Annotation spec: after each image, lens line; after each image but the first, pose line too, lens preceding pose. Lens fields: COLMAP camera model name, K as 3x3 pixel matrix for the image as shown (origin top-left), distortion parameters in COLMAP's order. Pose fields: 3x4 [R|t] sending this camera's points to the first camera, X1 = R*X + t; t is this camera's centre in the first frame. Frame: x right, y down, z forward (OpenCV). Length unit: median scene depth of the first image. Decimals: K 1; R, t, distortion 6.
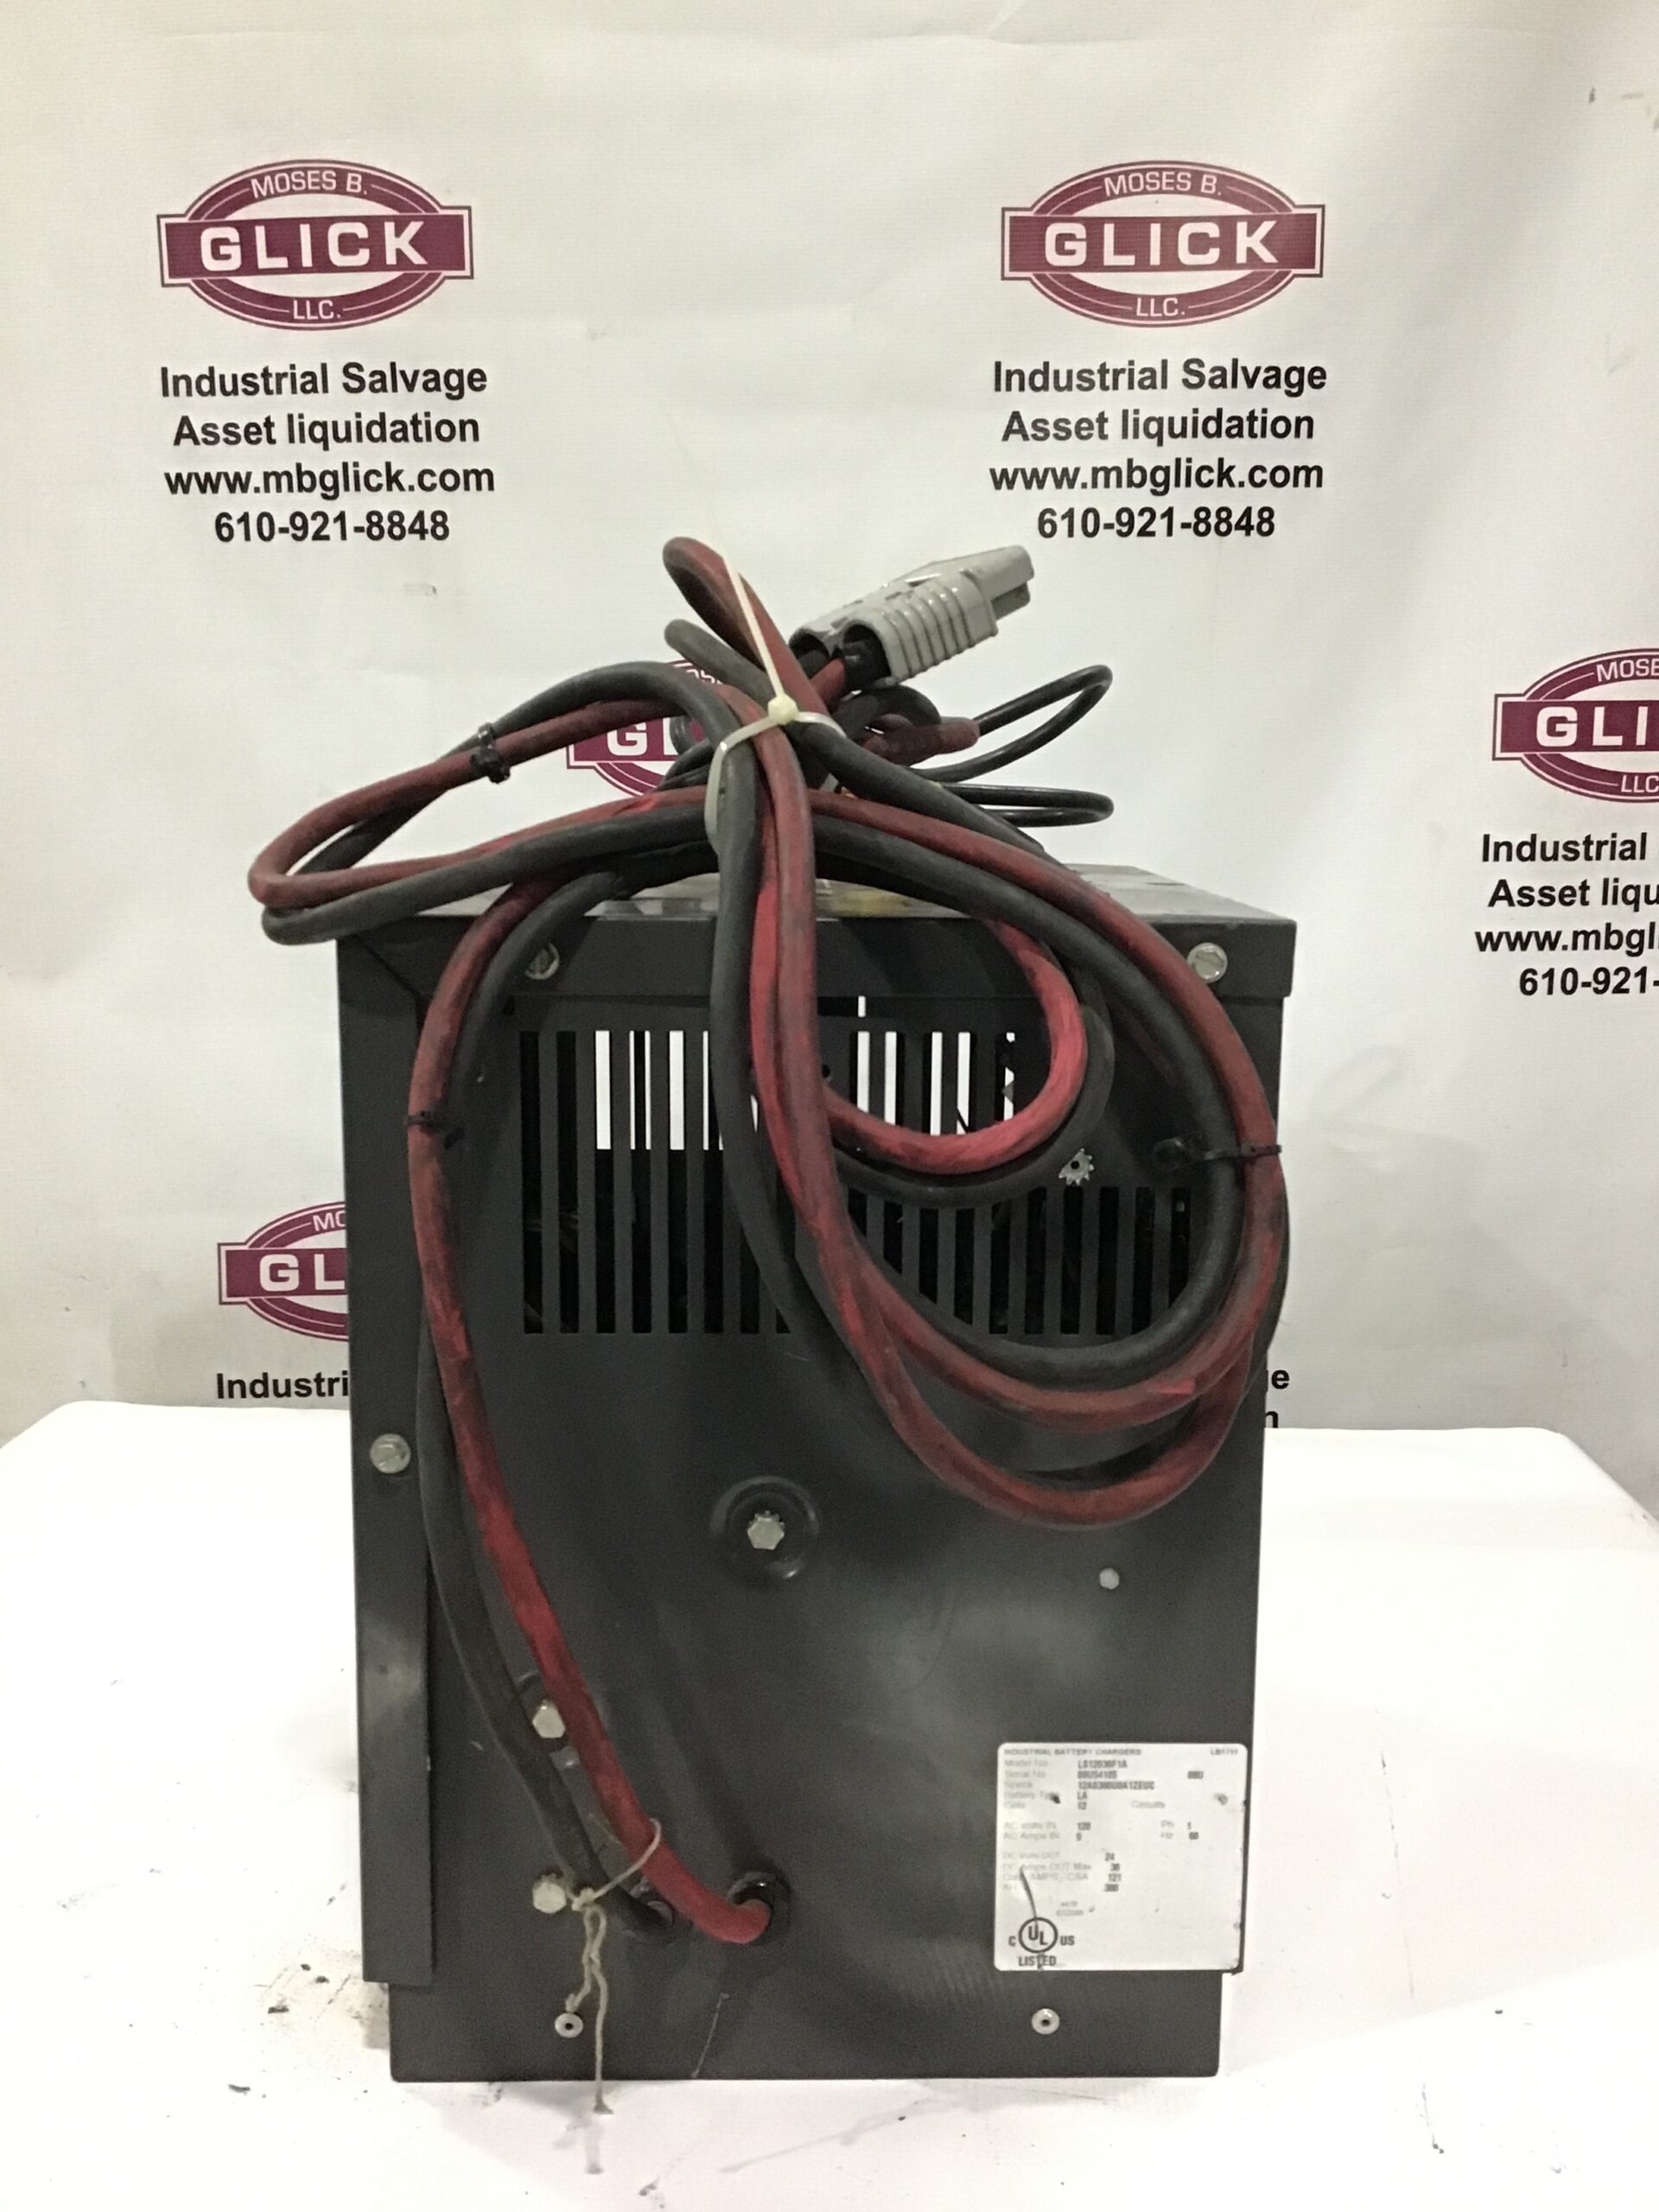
lens RADIAL K [[2004.2, 0, 803.7], [0, 2004.2, 1000.3], [0, 0, 1]] dist [0.051297, -0.127712]
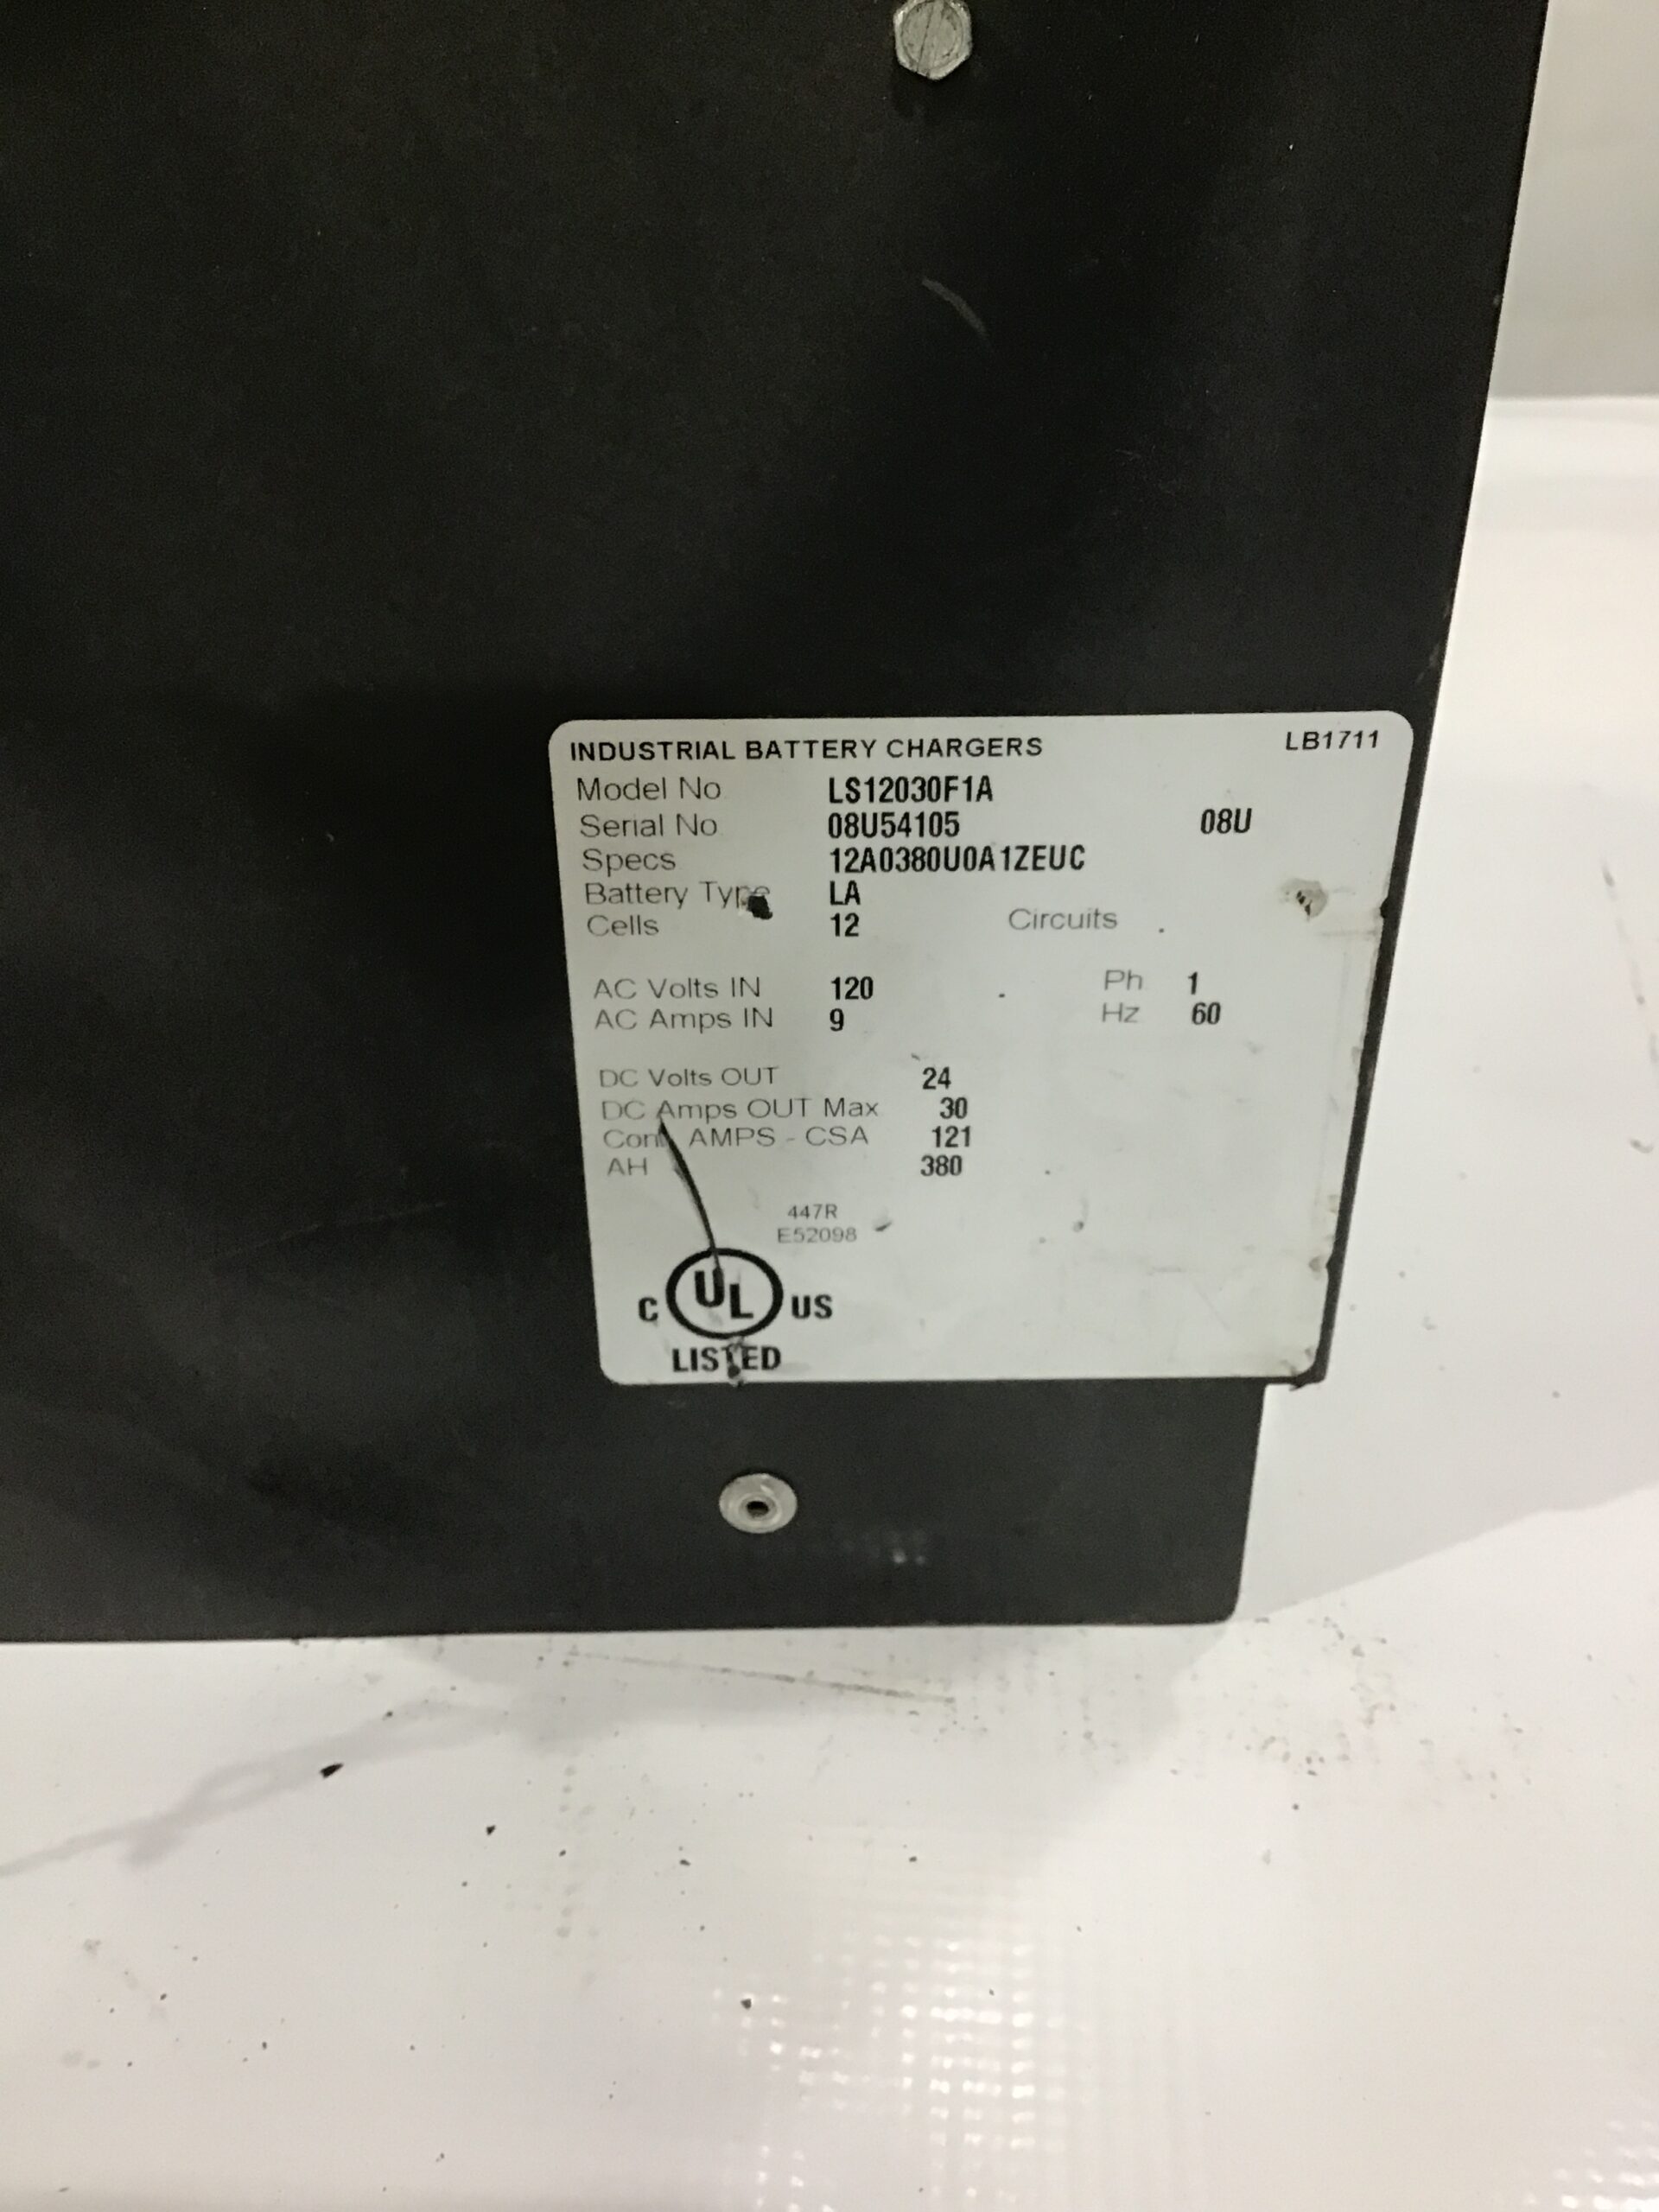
lens RADIAL K [[2004.2, 0, 840.1], [0, 2004.2, 1097.6], [0, 0, 1]] dist [0.051297, -0.127712]
pose [[0.999931, -0.011337, -0.003048, 0.138045], [0.011586, 0.911216, 0.411766, 0.298929], [-0.001891, -0.411773, 0.911285, 0.713715]]
